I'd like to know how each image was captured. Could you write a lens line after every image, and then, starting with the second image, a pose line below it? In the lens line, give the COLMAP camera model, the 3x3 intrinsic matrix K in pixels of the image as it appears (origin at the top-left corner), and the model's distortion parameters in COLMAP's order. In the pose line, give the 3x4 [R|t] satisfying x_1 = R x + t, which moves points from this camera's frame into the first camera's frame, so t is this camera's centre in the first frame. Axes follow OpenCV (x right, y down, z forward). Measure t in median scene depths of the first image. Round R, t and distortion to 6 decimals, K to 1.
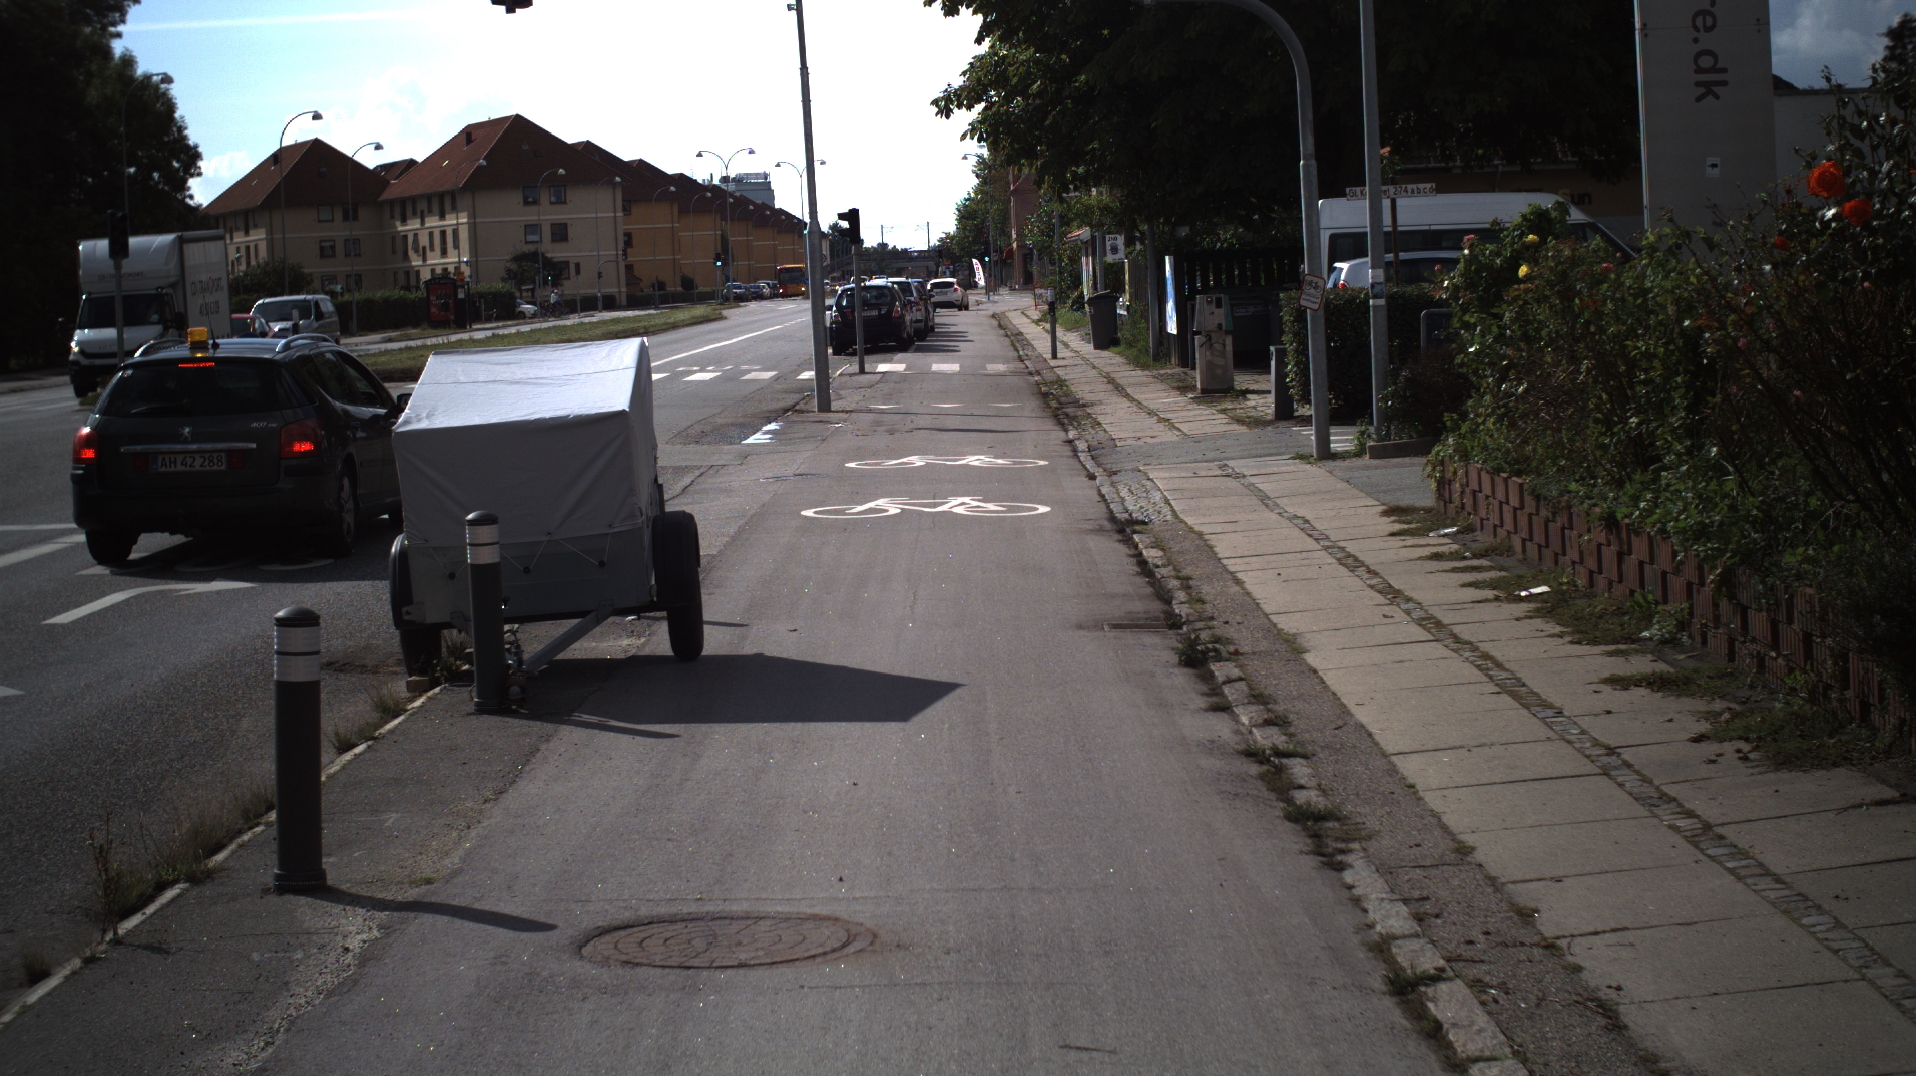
lens RADIAL K [[3559.0, 0, 958.0], [0, 3559.0, 538.0], [0, 0, 1]] dist [-0.239577, 0.235083]
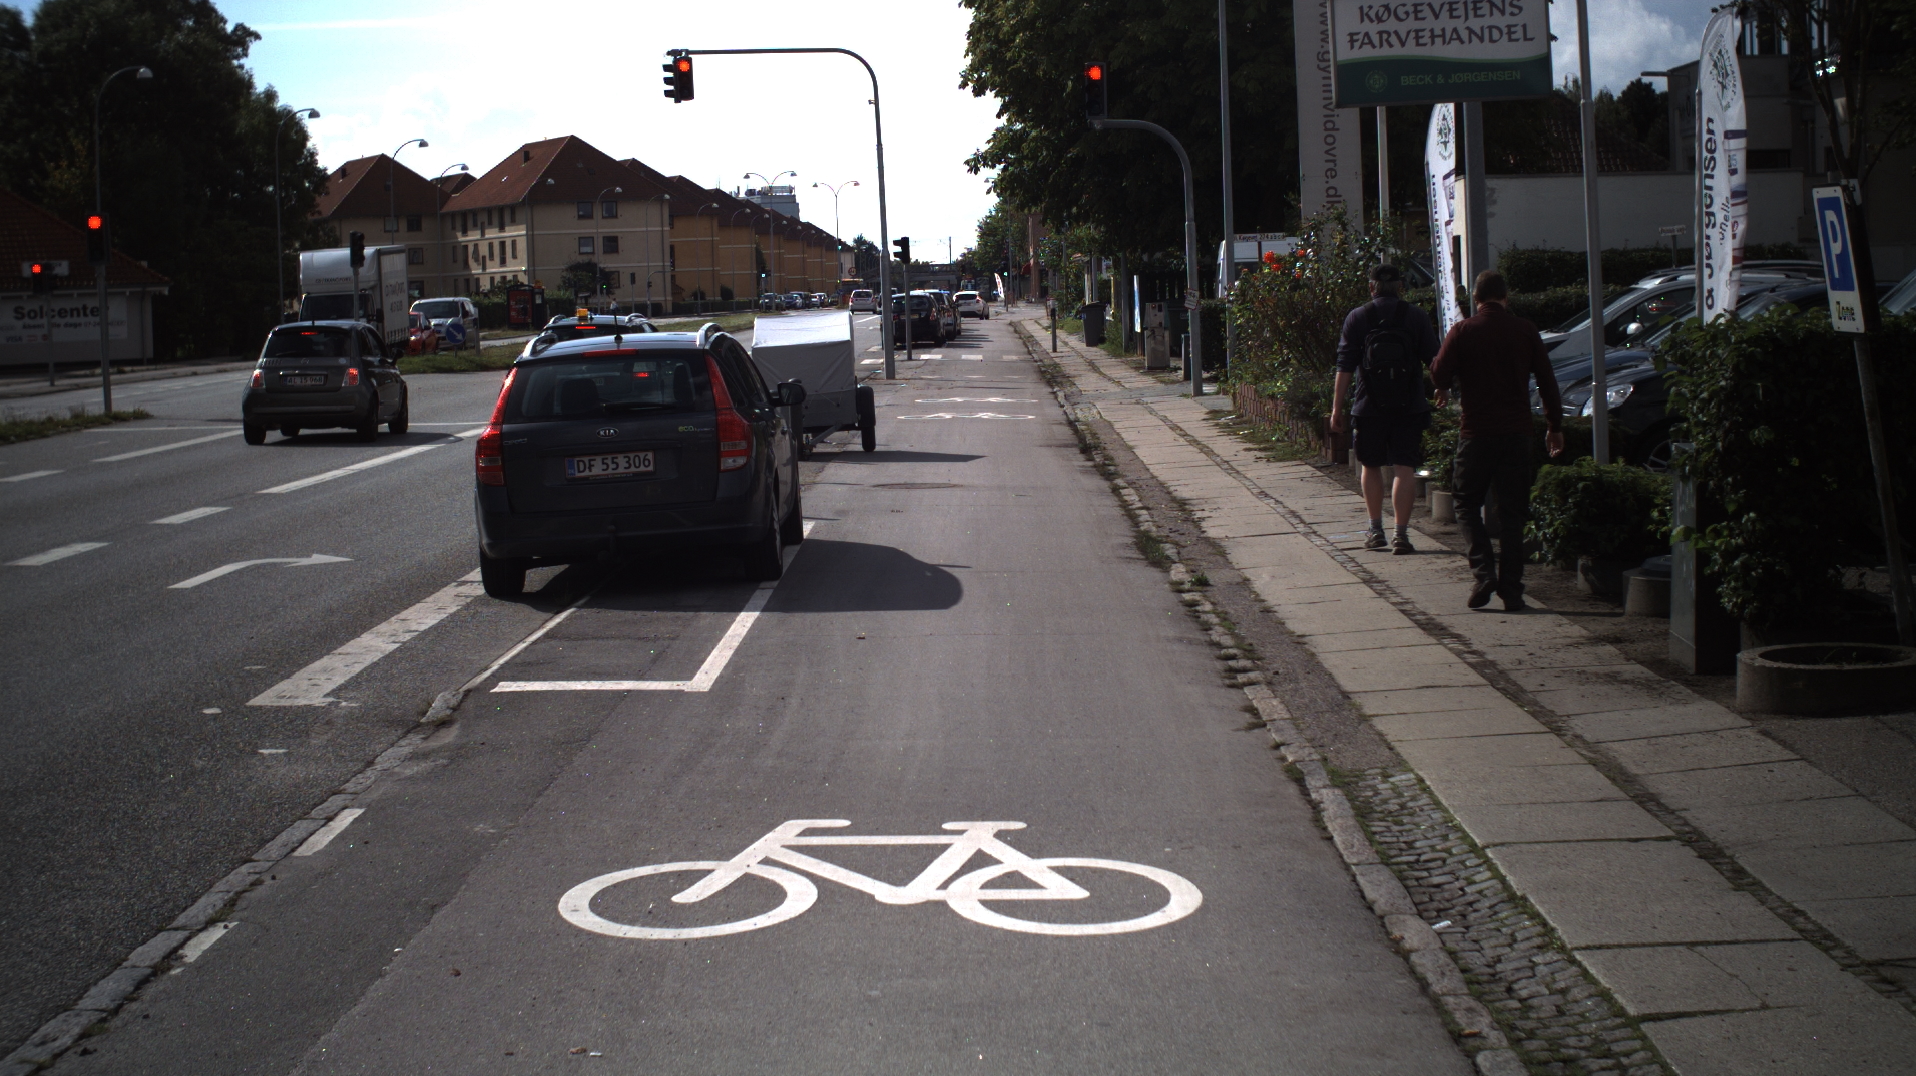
lens RADIAL K [[3559.0, 0, 958.0], [0, 3559.0, 538.0], [0, 0, 1]] dist [-0.239577, 0.235083]
pose [[0.999918, 0.011914, -0.004778, -0.001100], [-0.011932, 0.999922, -0.003802, 0.017116], [0.004732, 0.003858, 0.999981, -0.227065]]
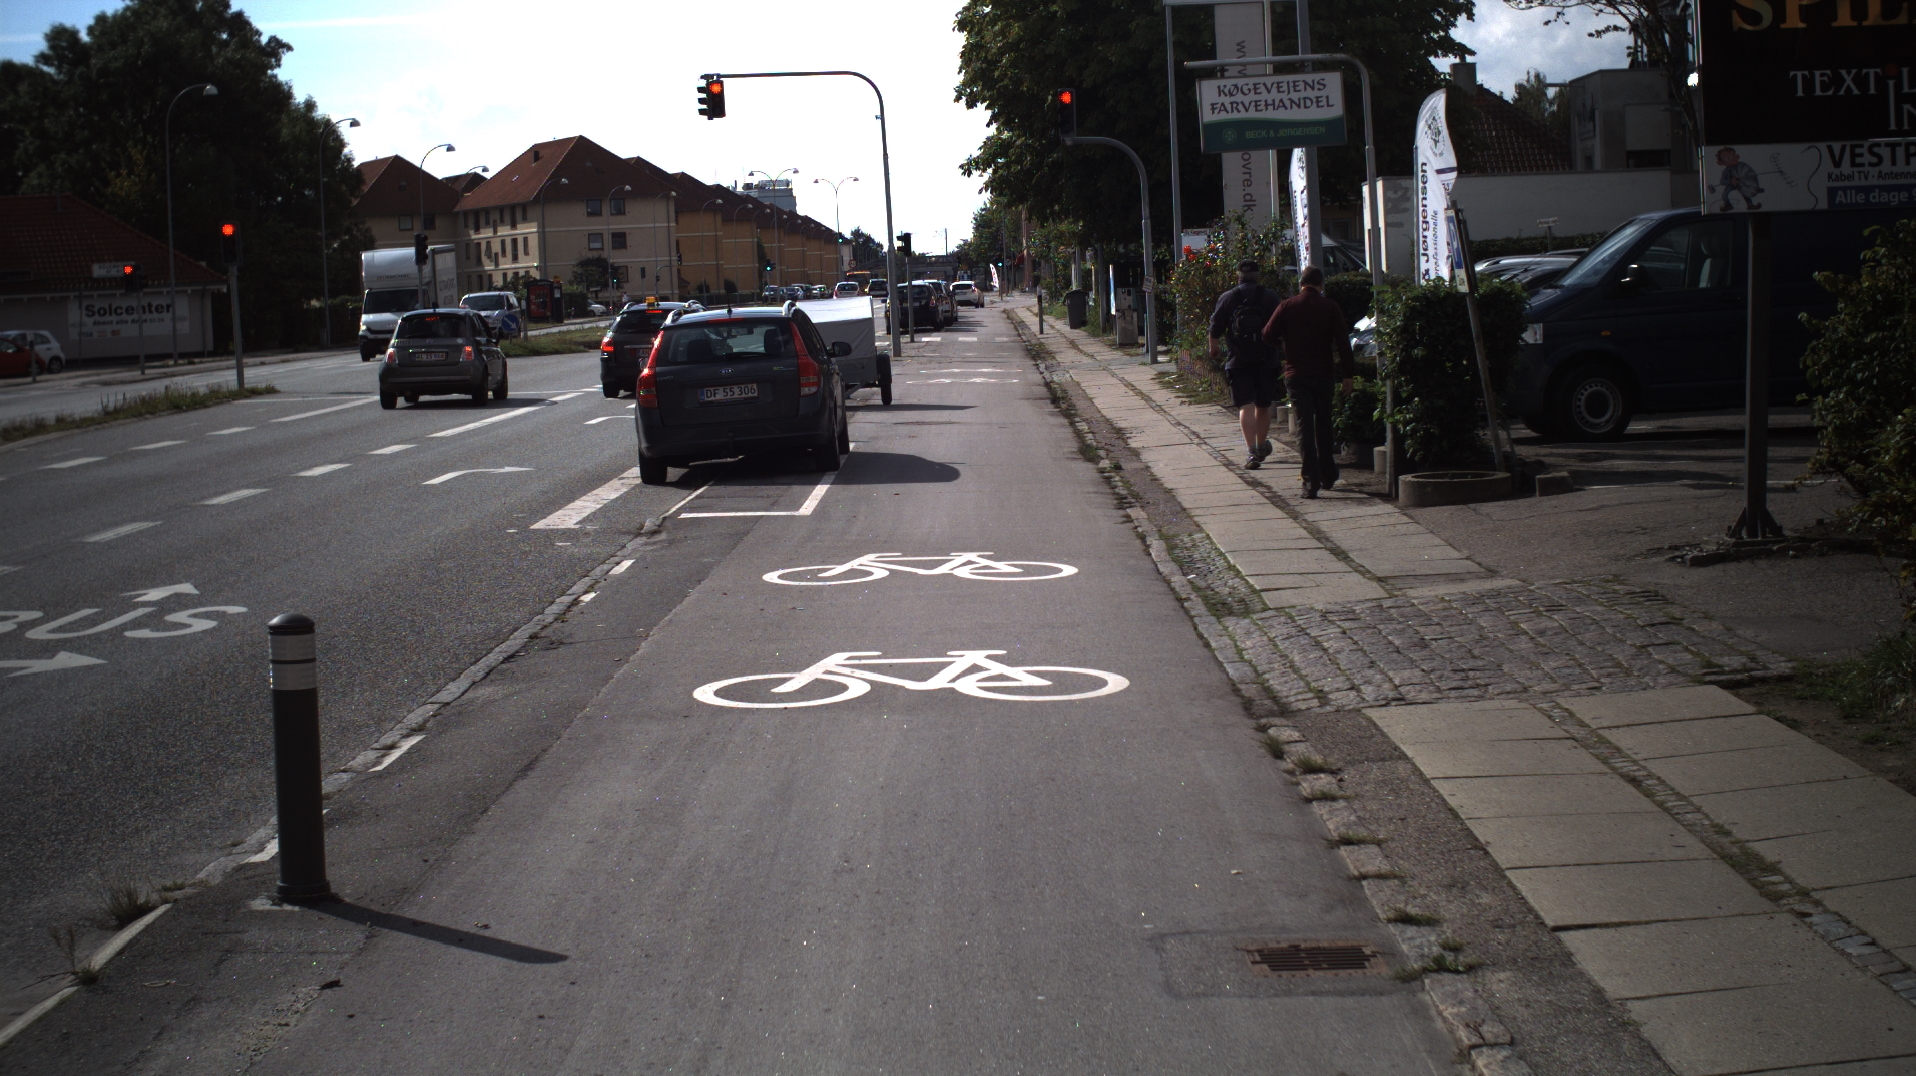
lens RADIAL K [[3559.0, 0, 958.0], [0, 3559.0, 538.0], [0, 0, 1]] dist [-0.239577, 0.235083]
pose [[0.999989, 0.000687, -0.004580, -0.000479], [-0.000693, 0.999999, -0.001270, 0.025921], [0.004580, 0.001273, 0.999989, -0.340646]]
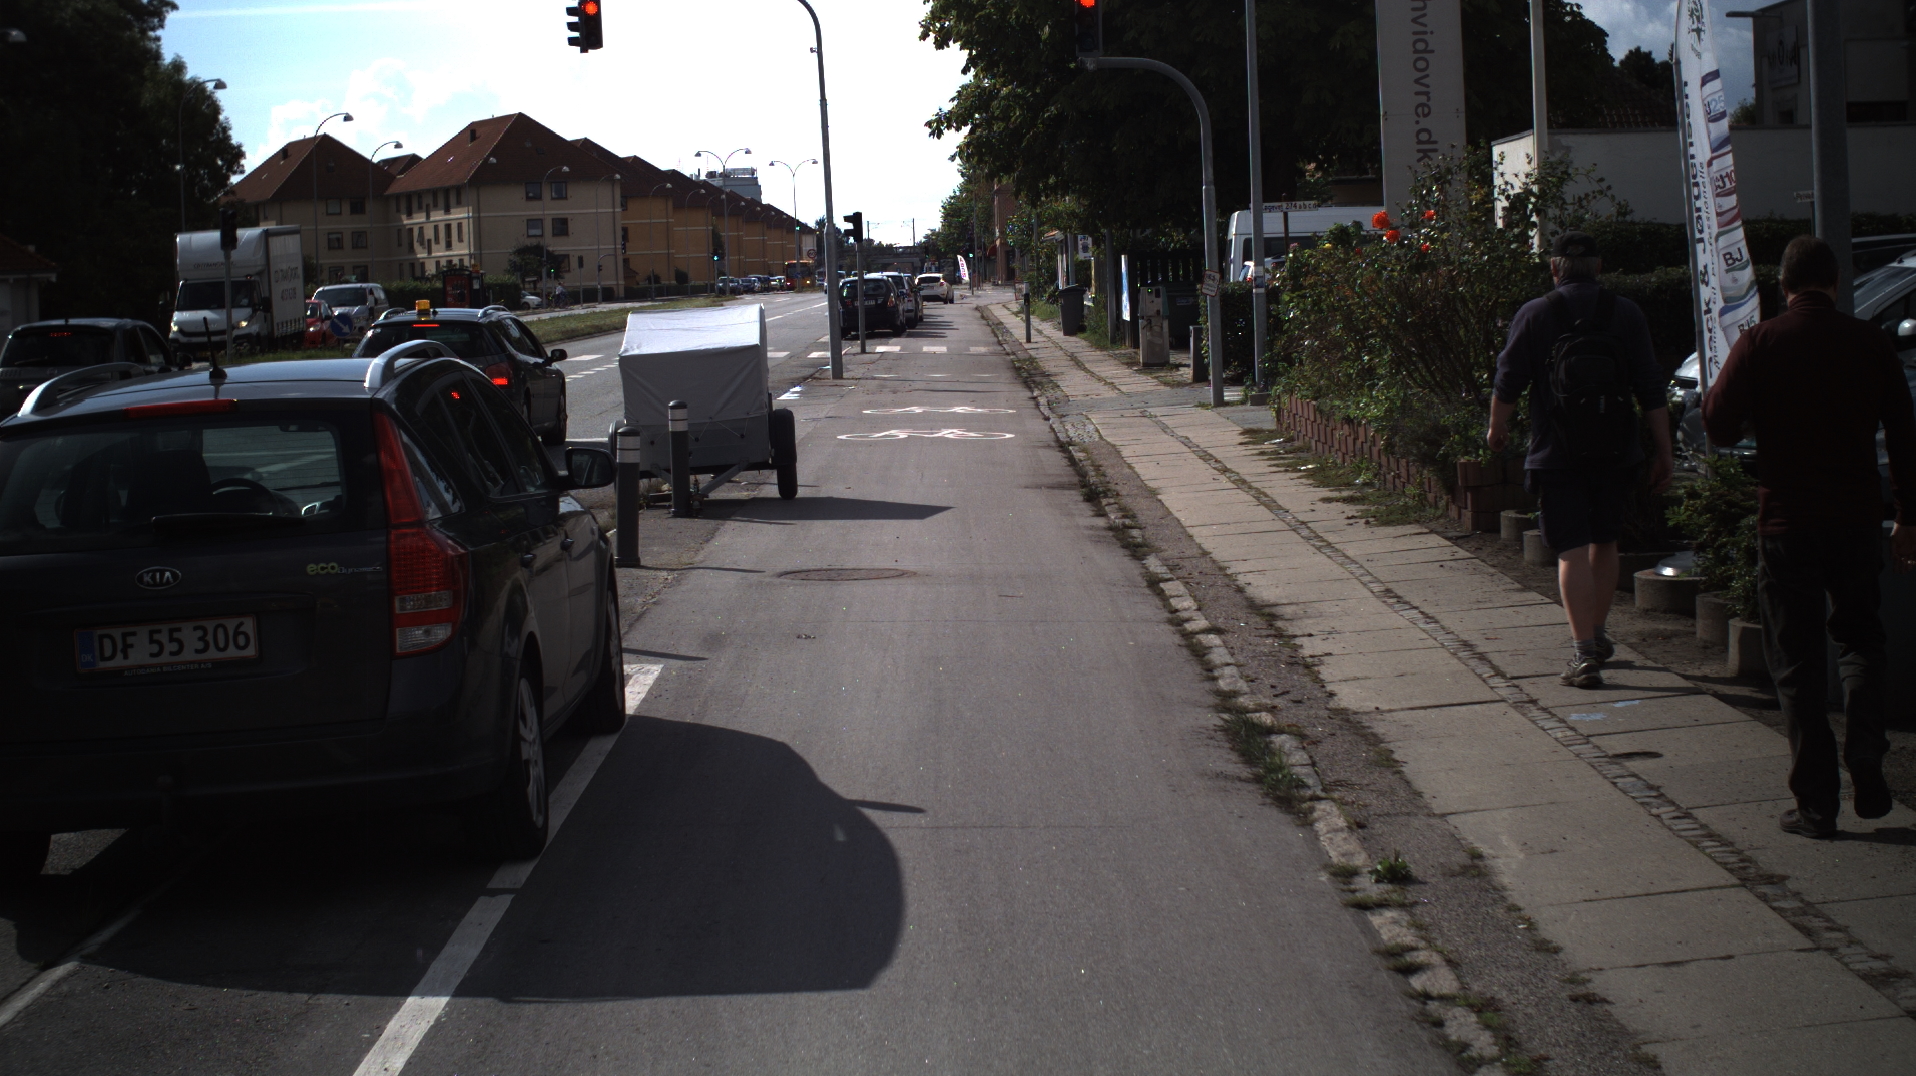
lens RADIAL K [[3559.0, 0, 958.0], [0, 3559.0, 538.0], [0, 0, 1]] dist [-0.239577, 0.235083]
pose [[0.999961, 0.007256, 0.004965, -0.000844], [-0.007261, 0.999973, 0.001074, 0.008717], [-0.004957, -0.001110, 0.999987, -0.113617]]
